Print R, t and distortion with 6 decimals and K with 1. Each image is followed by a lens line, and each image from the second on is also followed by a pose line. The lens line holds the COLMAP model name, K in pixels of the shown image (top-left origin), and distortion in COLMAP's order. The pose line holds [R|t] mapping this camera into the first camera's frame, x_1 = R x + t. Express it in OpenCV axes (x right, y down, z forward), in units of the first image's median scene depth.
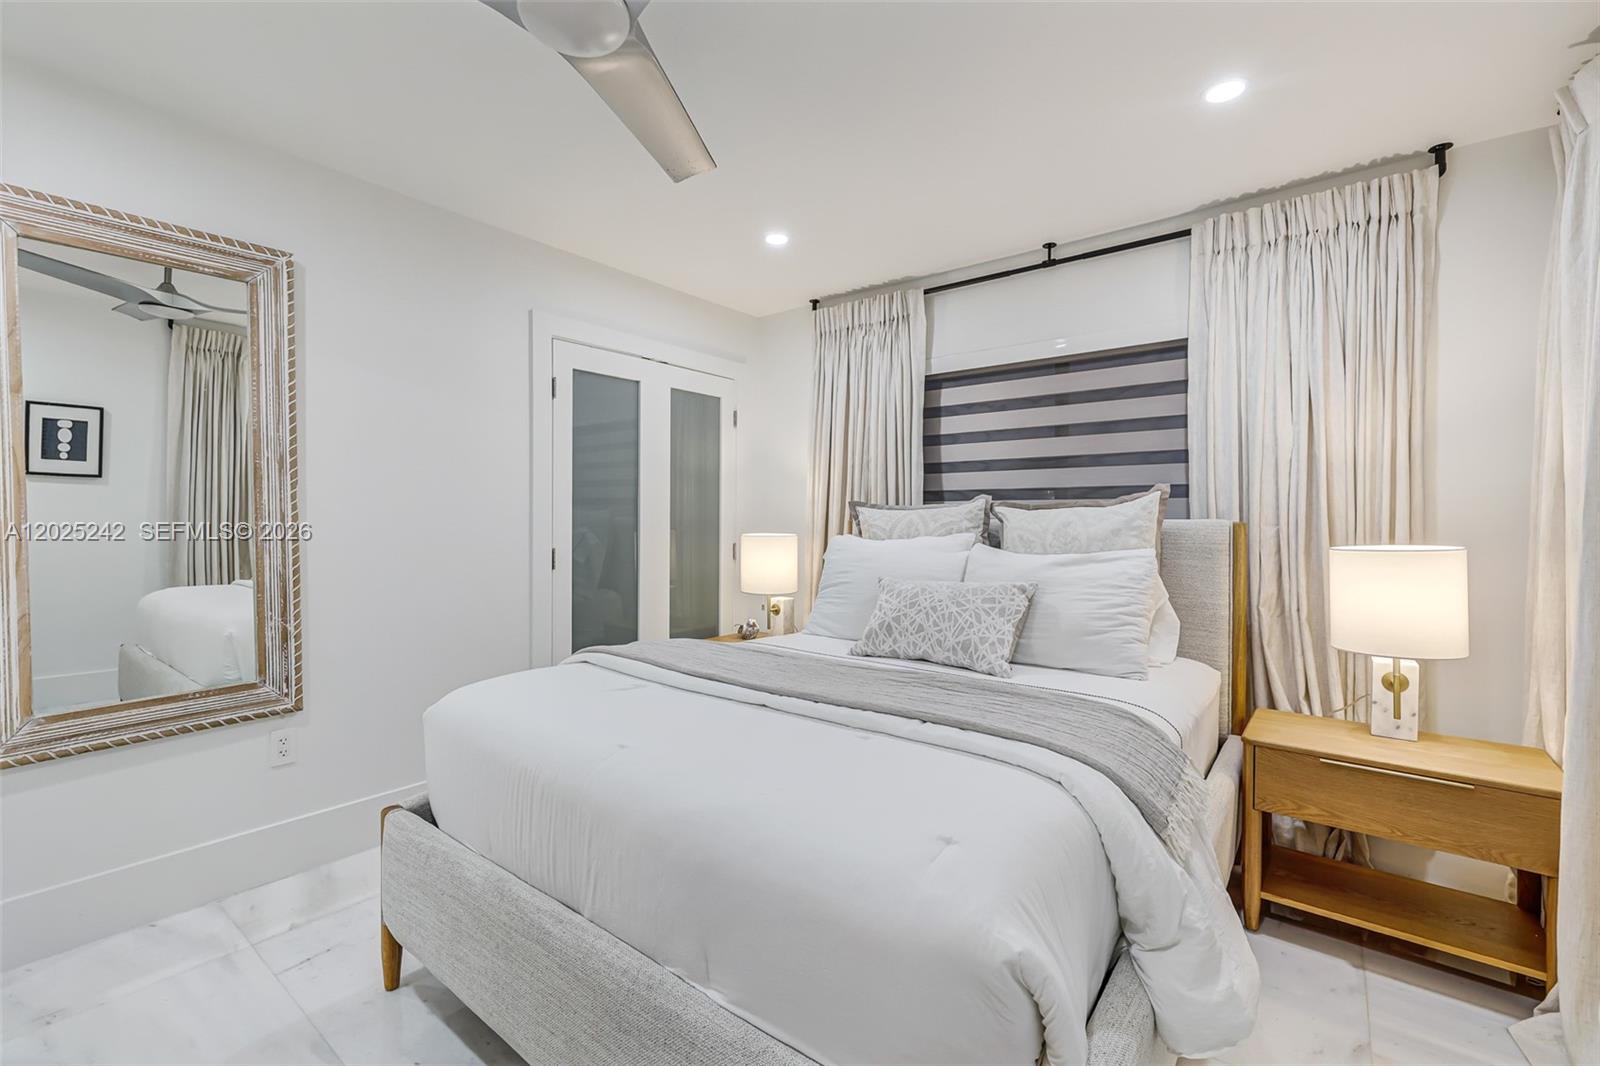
lens RADIAL K [[684.9, 0, 792.4], [0, 684.9, 521.6], [0, 0, 1]] dist [0.000037, -0.000027]
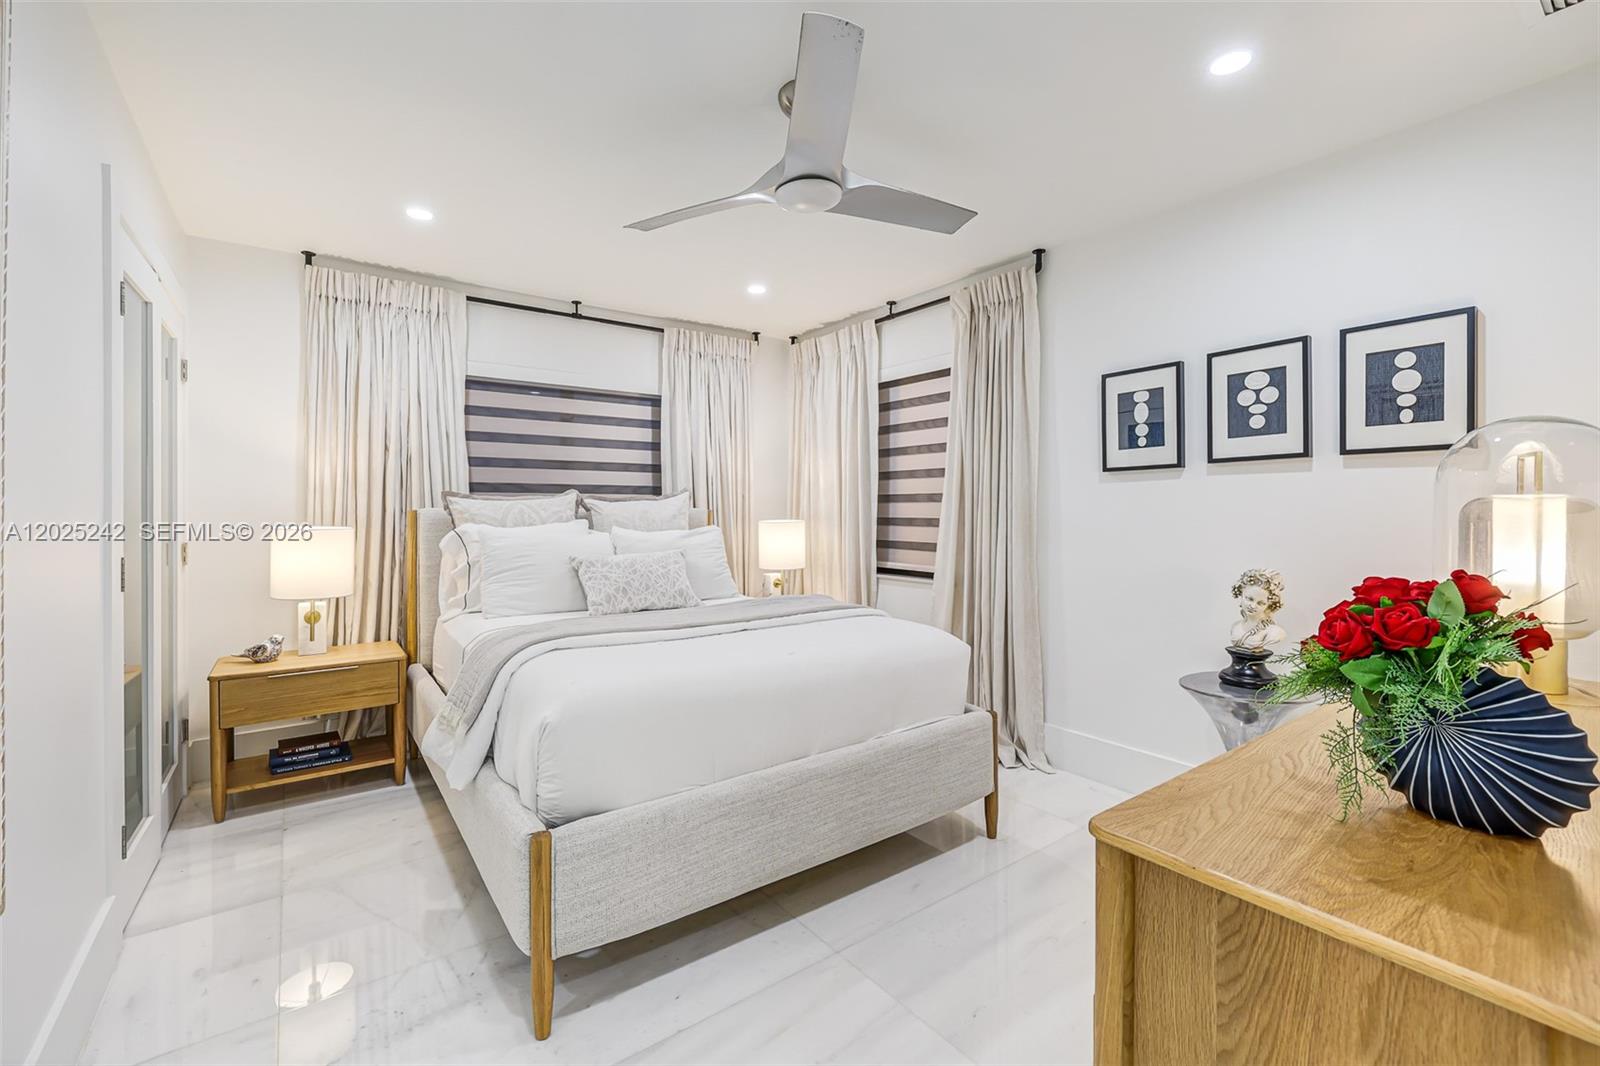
lens RADIAL K [[678.3, 0, 777.8], [0, 678.3, 510.9], [0, 0, 1]] dist [-0.000941, -0.000015]
pose [[0.278707, -0.005837, 0.960359, -0.833407], [0.005852, 0.999973, 0.004379, -0.002832], [-0.960358, 0.004400, 0.278733, 0.279106]]
